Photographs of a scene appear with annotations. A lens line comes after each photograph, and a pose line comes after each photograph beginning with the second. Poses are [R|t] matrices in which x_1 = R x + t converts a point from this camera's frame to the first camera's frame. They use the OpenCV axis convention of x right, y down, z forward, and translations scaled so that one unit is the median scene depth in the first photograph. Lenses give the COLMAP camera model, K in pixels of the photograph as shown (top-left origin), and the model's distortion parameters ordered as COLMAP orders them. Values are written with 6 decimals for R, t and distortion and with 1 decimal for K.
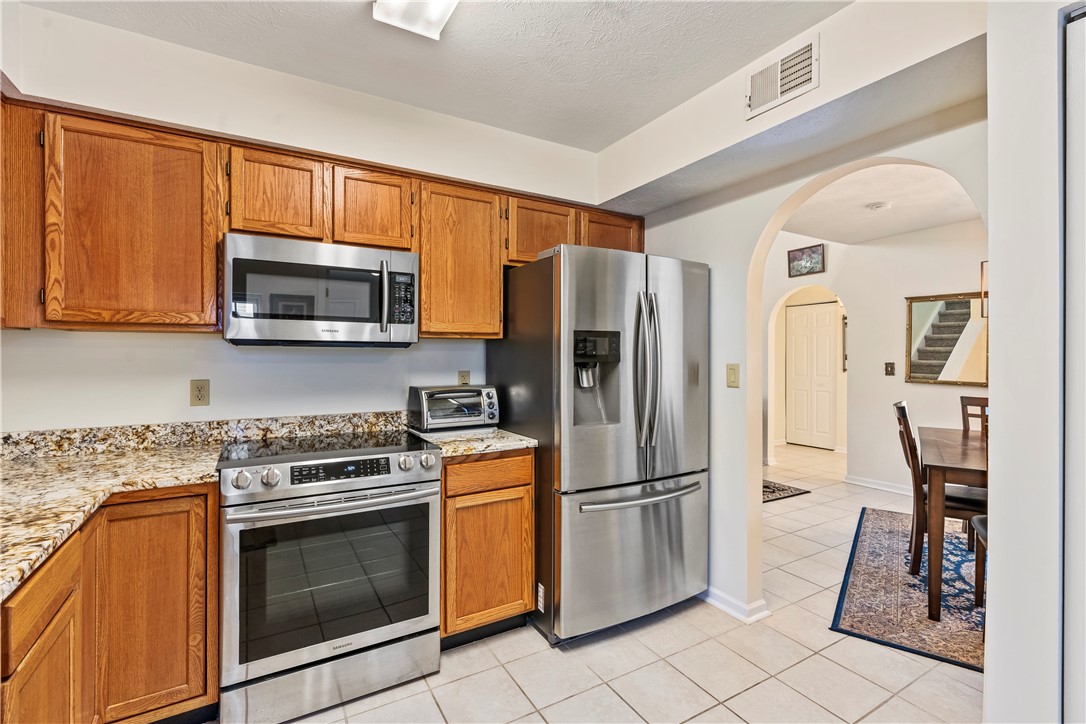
lens RADIAL K [[494.1, 0, 542.4], [0, 494.1, 355.2], [0, 0, 1]] dist [-0.008795, 0.003449]
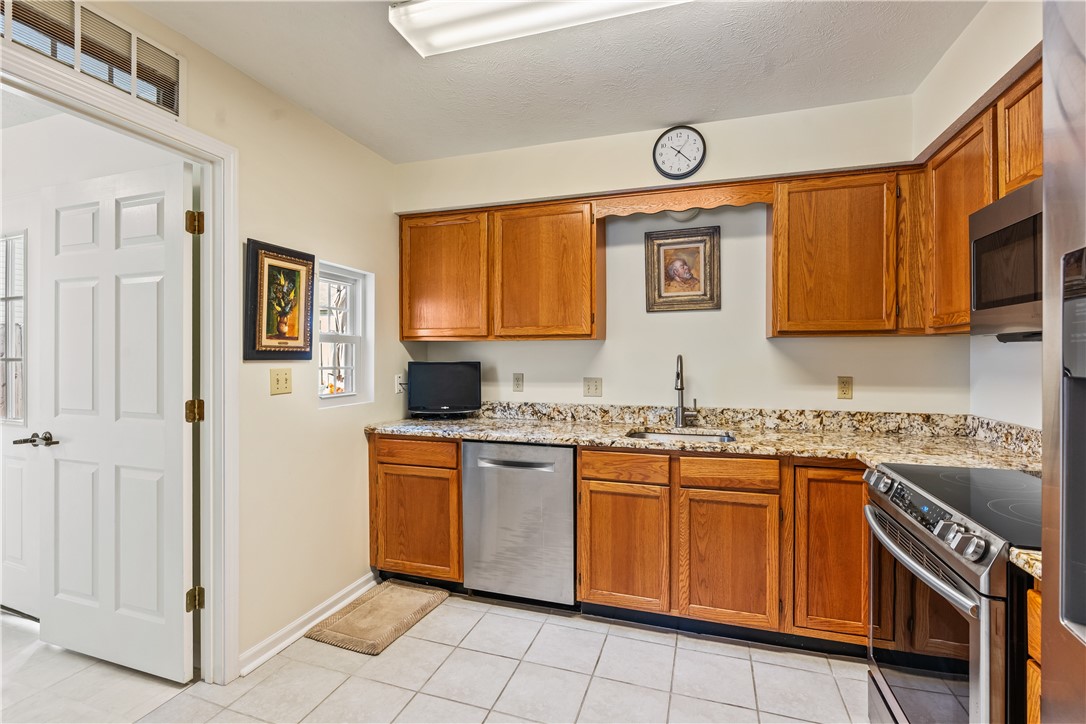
lens RADIAL K [[494.1, 0, 544.9], [0, 494.1, 355.9], [0, 0, 1]] dist [-0.008795, 0.003449]
pose [[-0.748281, -0.002108, -0.663378, 0.439728], [-0.000978, 0.999997, -0.002075, 0.004523], [0.663381, -0.000904, -0.748281, 1.002620]]
